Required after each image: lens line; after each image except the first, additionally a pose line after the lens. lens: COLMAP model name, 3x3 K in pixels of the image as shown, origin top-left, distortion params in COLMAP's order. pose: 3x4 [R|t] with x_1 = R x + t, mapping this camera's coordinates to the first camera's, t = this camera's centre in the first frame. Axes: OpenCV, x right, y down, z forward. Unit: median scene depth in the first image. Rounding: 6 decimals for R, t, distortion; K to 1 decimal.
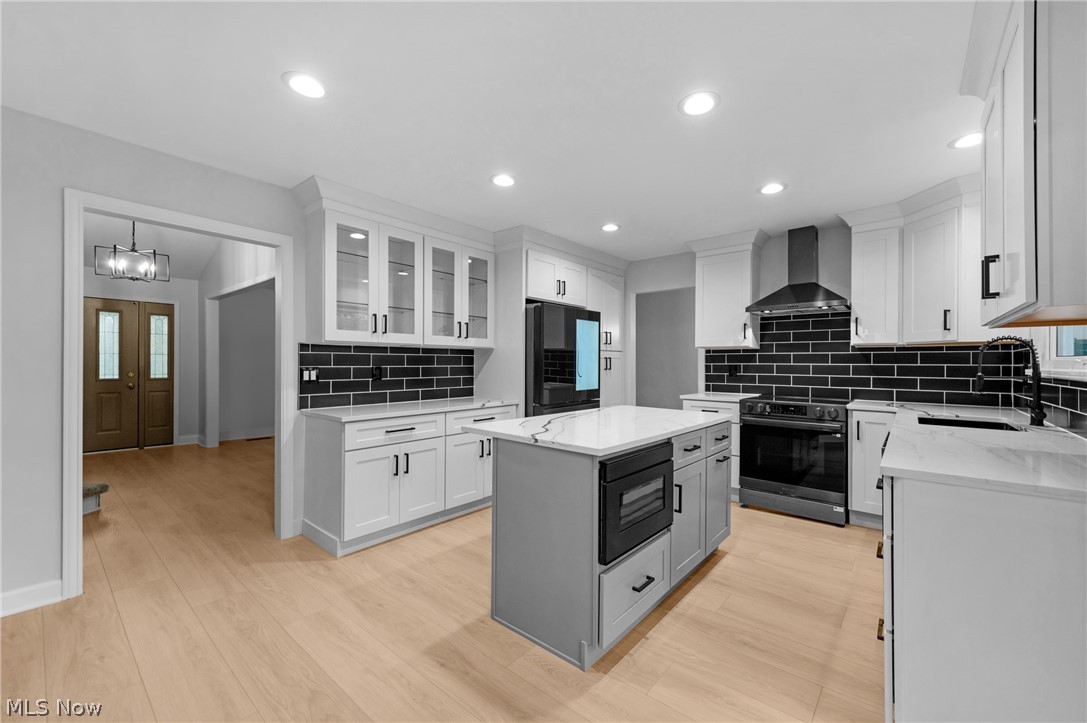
lens RADIAL K [[443.9, 0, 557.1], [0, 443.9, 362.5], [0, 0, 1]] dist [0.020636, -0.000038]
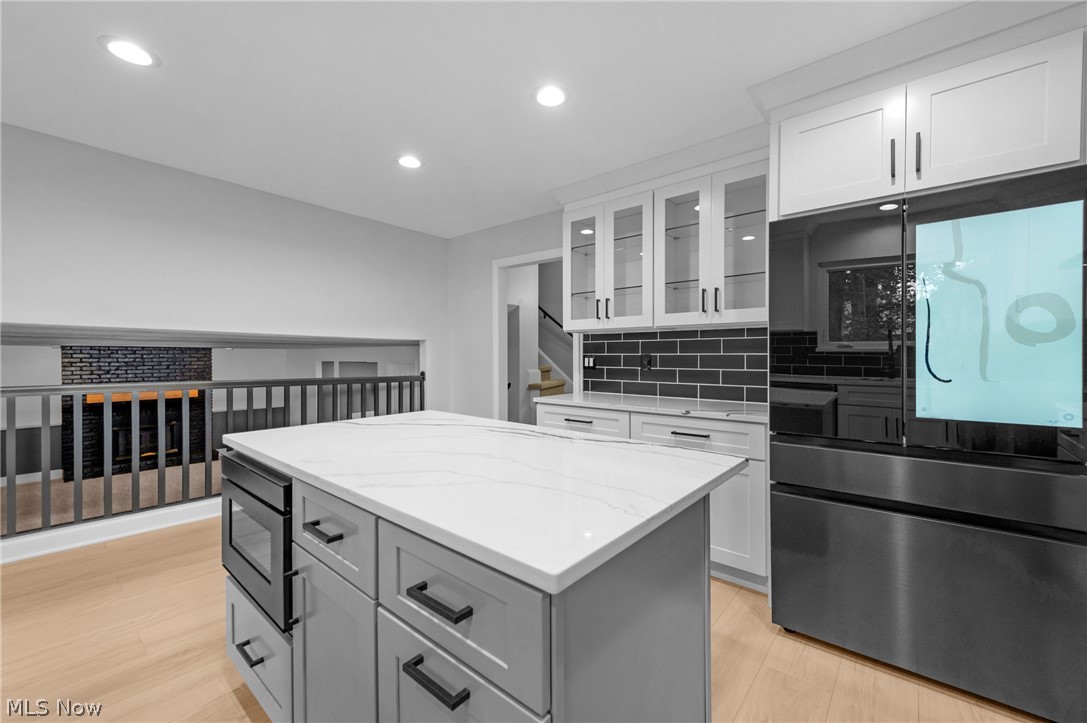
lens RADIAL K [[443.9, 0, 557.1], [0, 443.9, 362.5], [0, 0, 1]] dist [0.020636, -0.000038]
pose [[-0.017800, 0.013310, -0.999753, 0.484481], [-0.000161, 0.999911, 0.013315, 0.013148], [0.999842, 0.000398, -0.017796, 0.801222]]
